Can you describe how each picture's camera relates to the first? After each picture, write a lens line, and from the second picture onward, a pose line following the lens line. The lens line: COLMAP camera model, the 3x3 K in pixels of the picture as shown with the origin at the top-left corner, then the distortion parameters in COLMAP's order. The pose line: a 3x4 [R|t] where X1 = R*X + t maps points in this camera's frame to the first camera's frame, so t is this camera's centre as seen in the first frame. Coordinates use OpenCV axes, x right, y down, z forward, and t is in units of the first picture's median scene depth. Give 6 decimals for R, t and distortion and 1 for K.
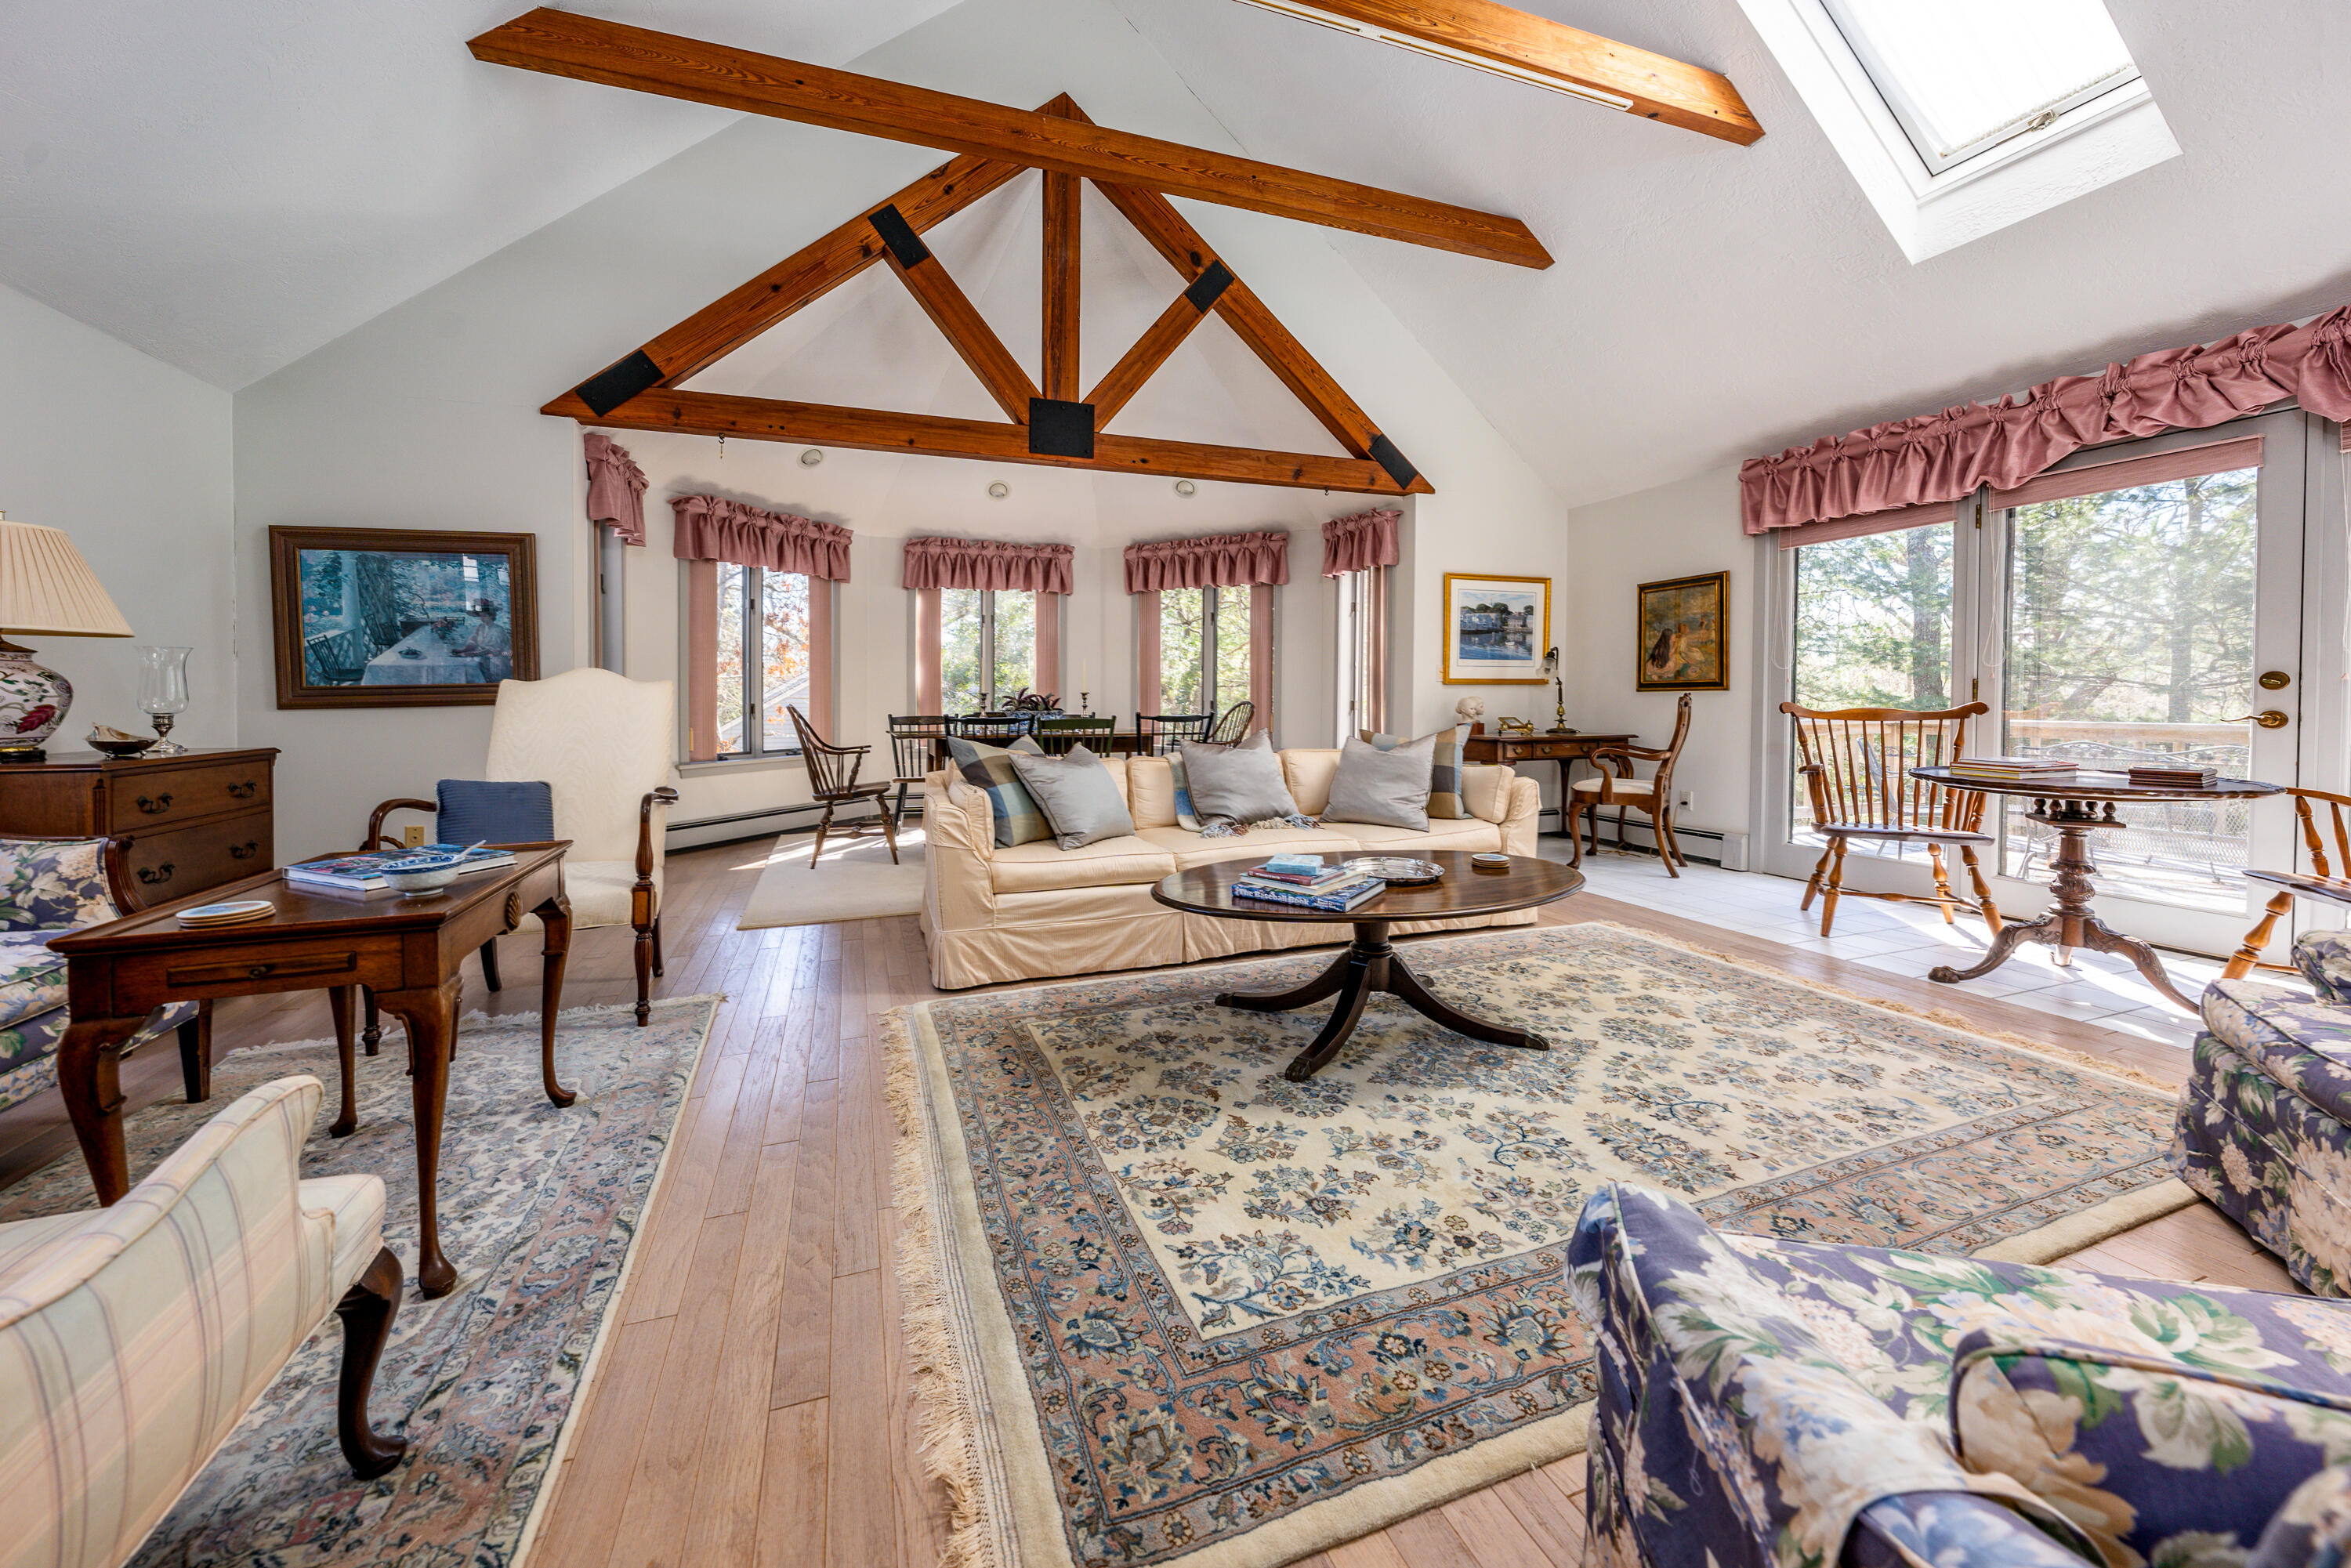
lens RADIAL K [[832.7, 0, 1174.1], [0, 832.7, 712.8], [0, 0, 1]] dist [-0.001522, -0.000081]
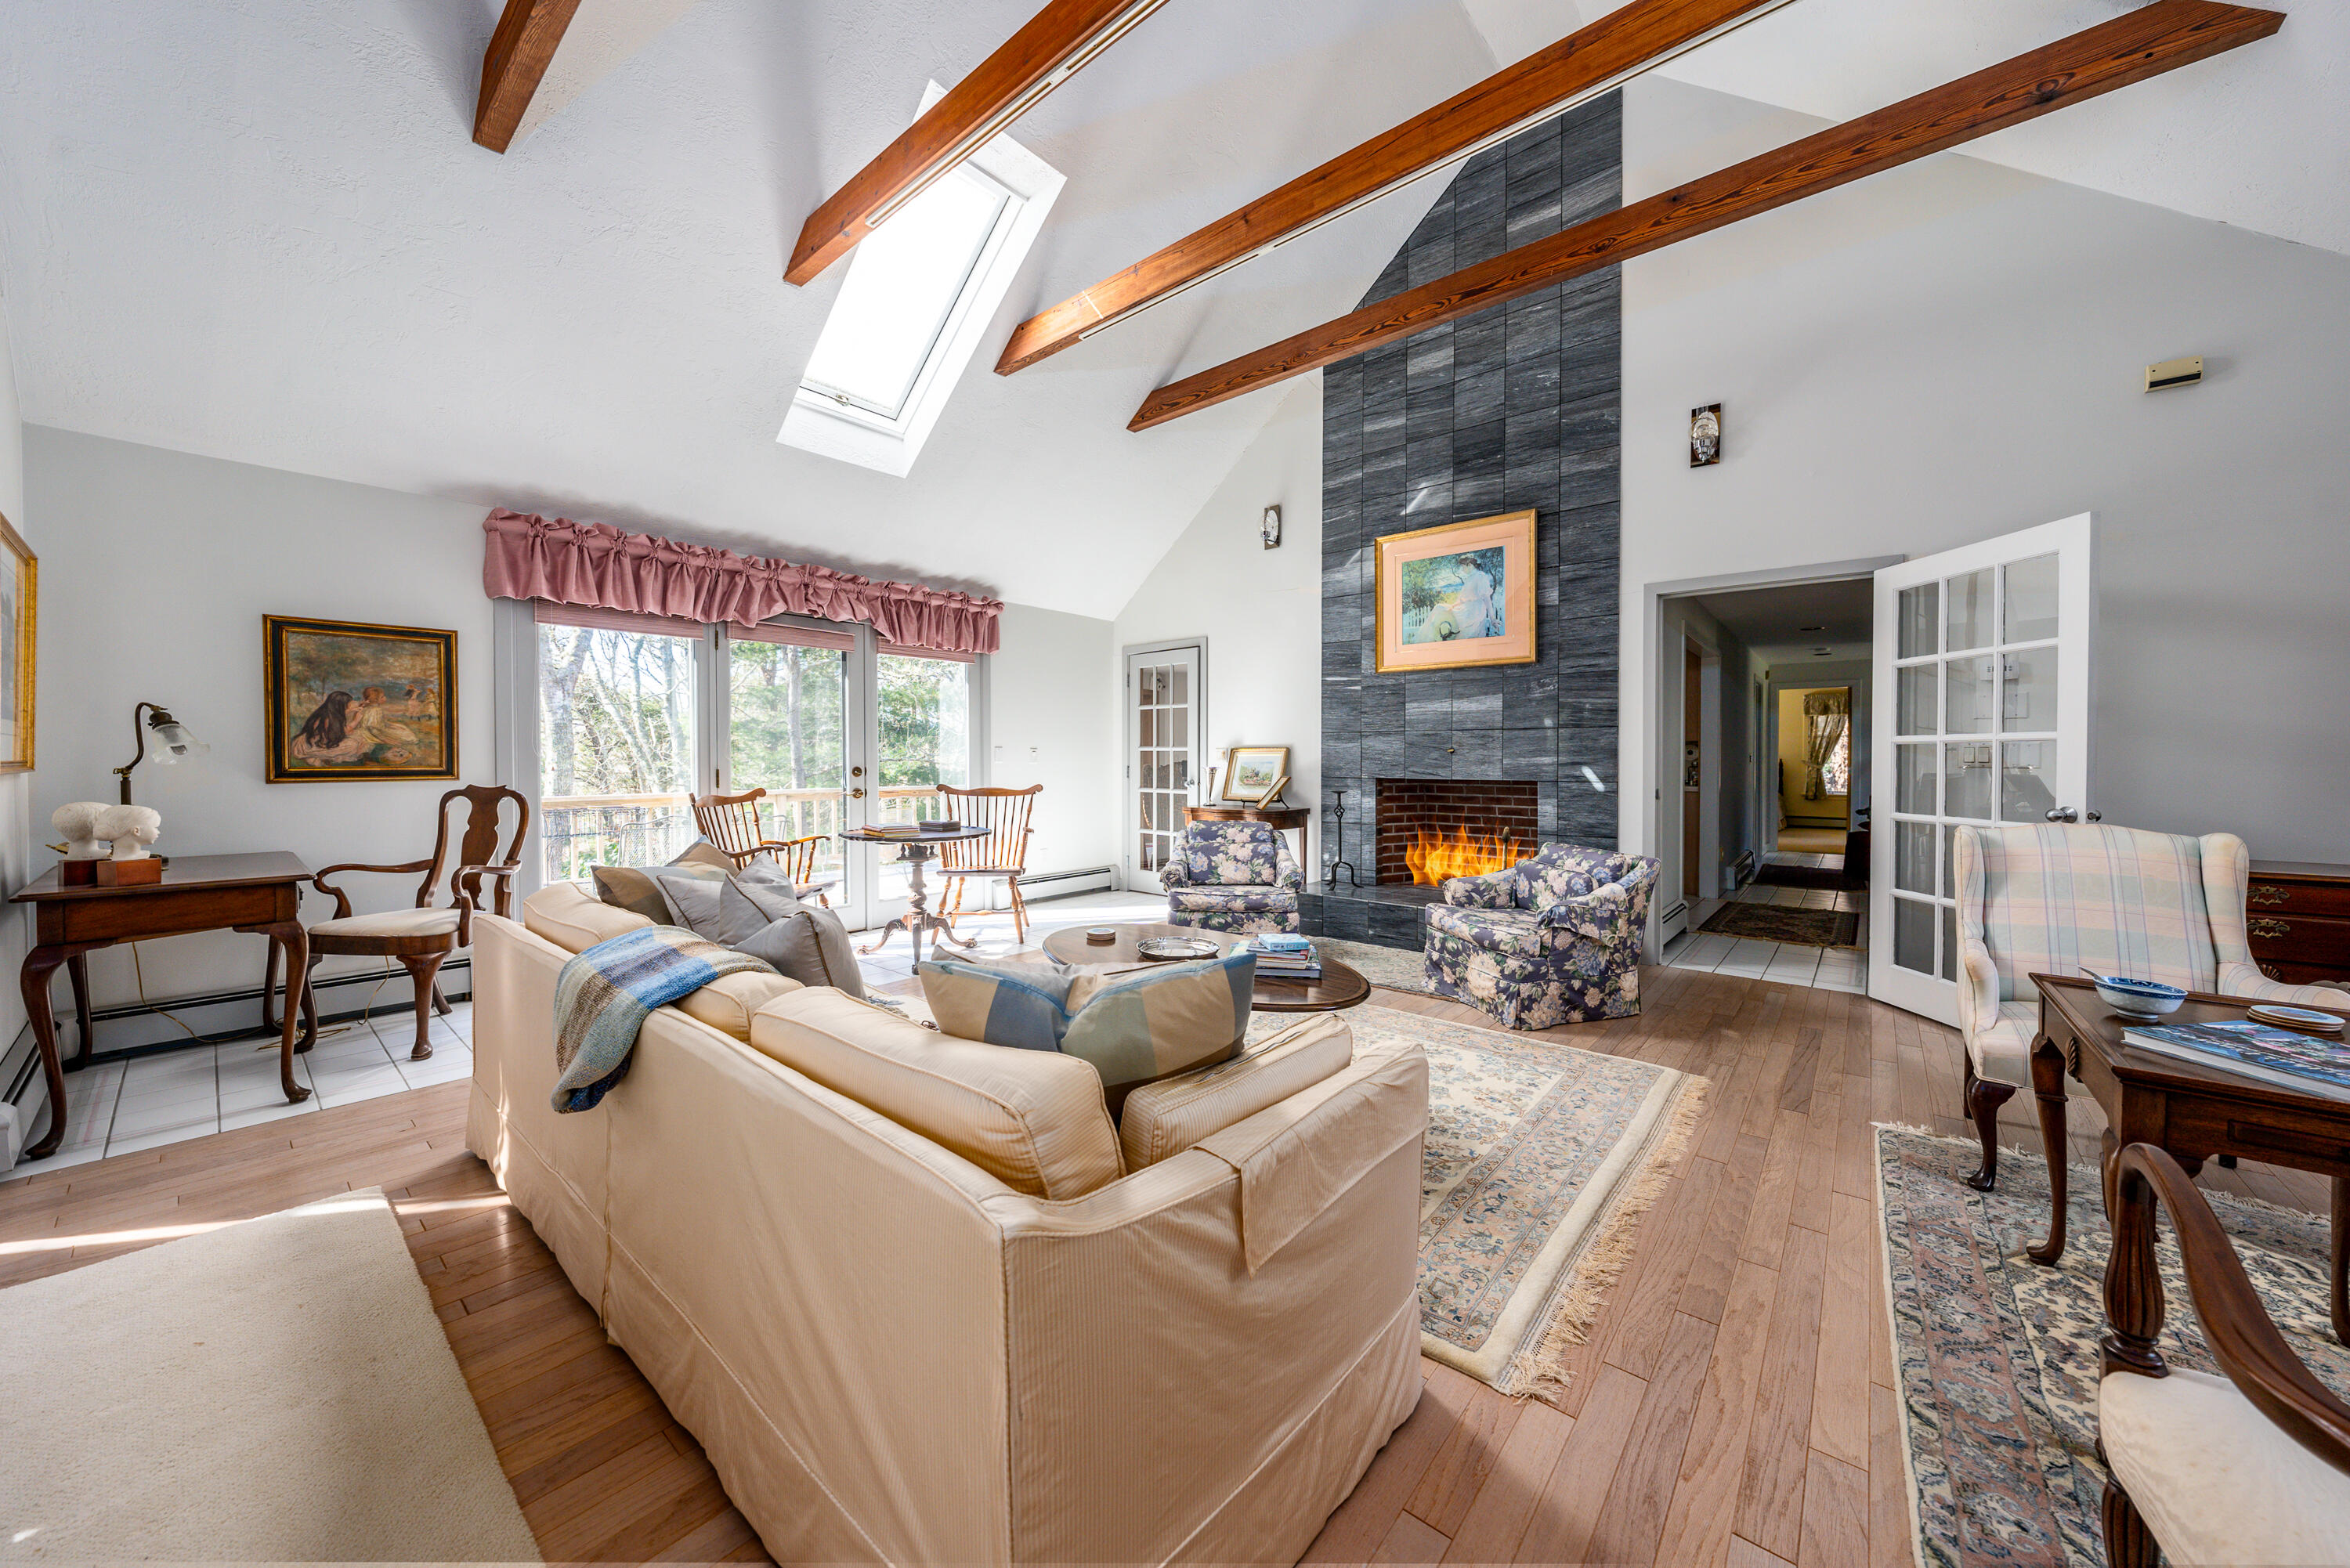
lens RADIAL K [[829.7, 0, 1175.0], [0, 829.7, 784.0], [0, 0, 1]] dist [-0.001440, -0.000079]
pose [[-0.477539, -0.026717, 0.878204, -0.433861], [0.016984, 0.999070, 0.039629, -0.049840], [-0.878446, 0.033840, -0.476641, 0.901785]]
